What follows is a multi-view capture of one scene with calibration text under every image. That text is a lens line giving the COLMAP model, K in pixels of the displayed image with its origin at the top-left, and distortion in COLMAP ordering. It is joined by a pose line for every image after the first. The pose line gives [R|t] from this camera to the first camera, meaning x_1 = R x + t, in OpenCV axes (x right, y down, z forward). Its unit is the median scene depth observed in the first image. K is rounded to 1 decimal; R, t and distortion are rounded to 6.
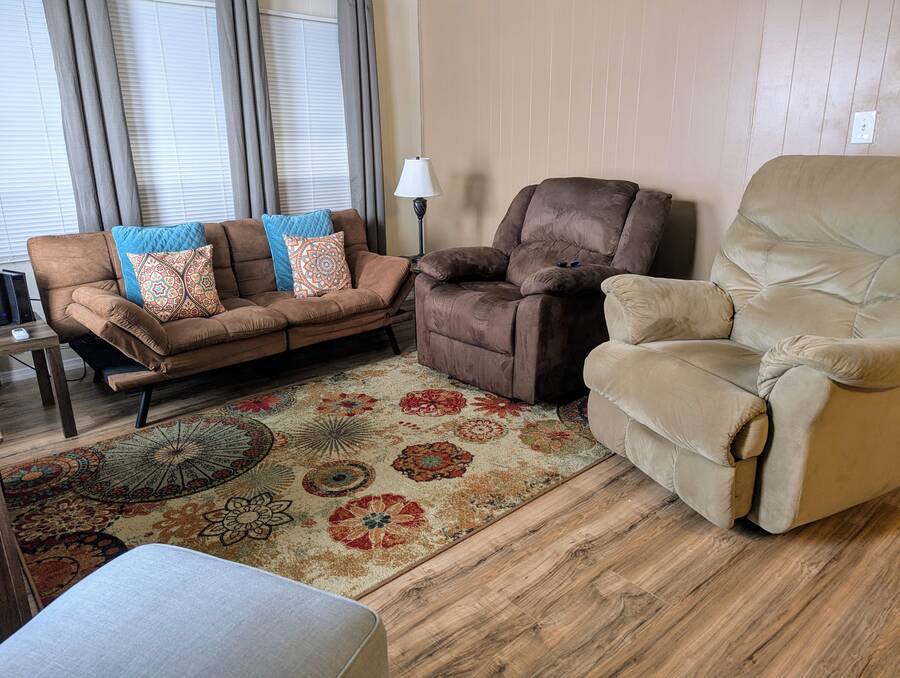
lens RADIAL K [[631.9, 0, 450.0], [0, 631.9, 339.0], [0, 0, 1]] dist [0.007269, -0.001516]
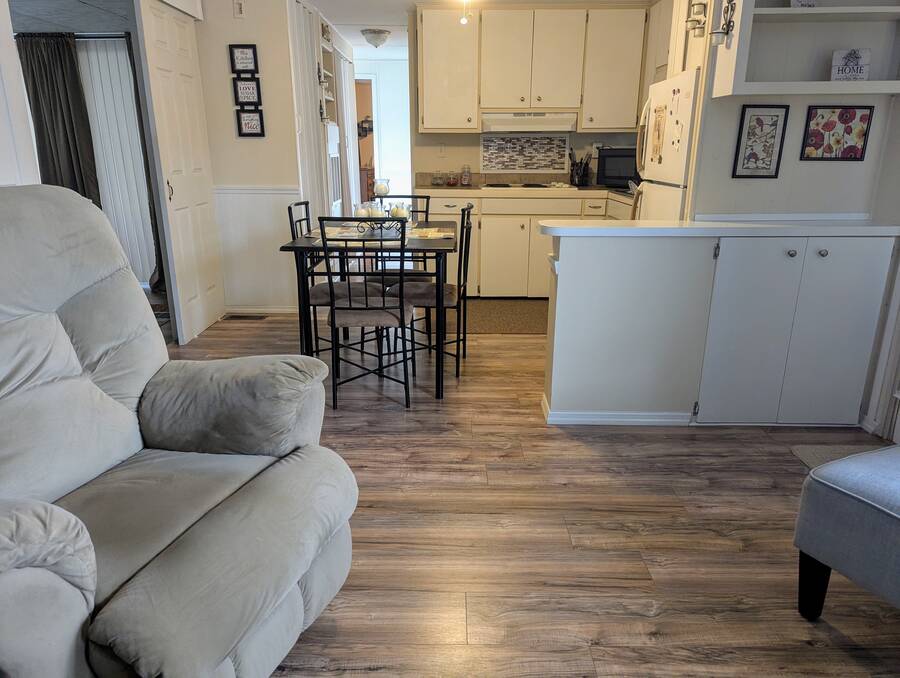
lens RADIAL K [[632.2, 0, 450.0], [0, 632.2, 339.0], [0, 0, 1]] dist [0.019705, -0.000012]
pose [[-0.749986, -0.184139, 0.635306, -0.252881], [0.206239, 0.847491, 0.489106, -0.514007], [-0.628479, 0.497848, -0.597630, 1.559704]]
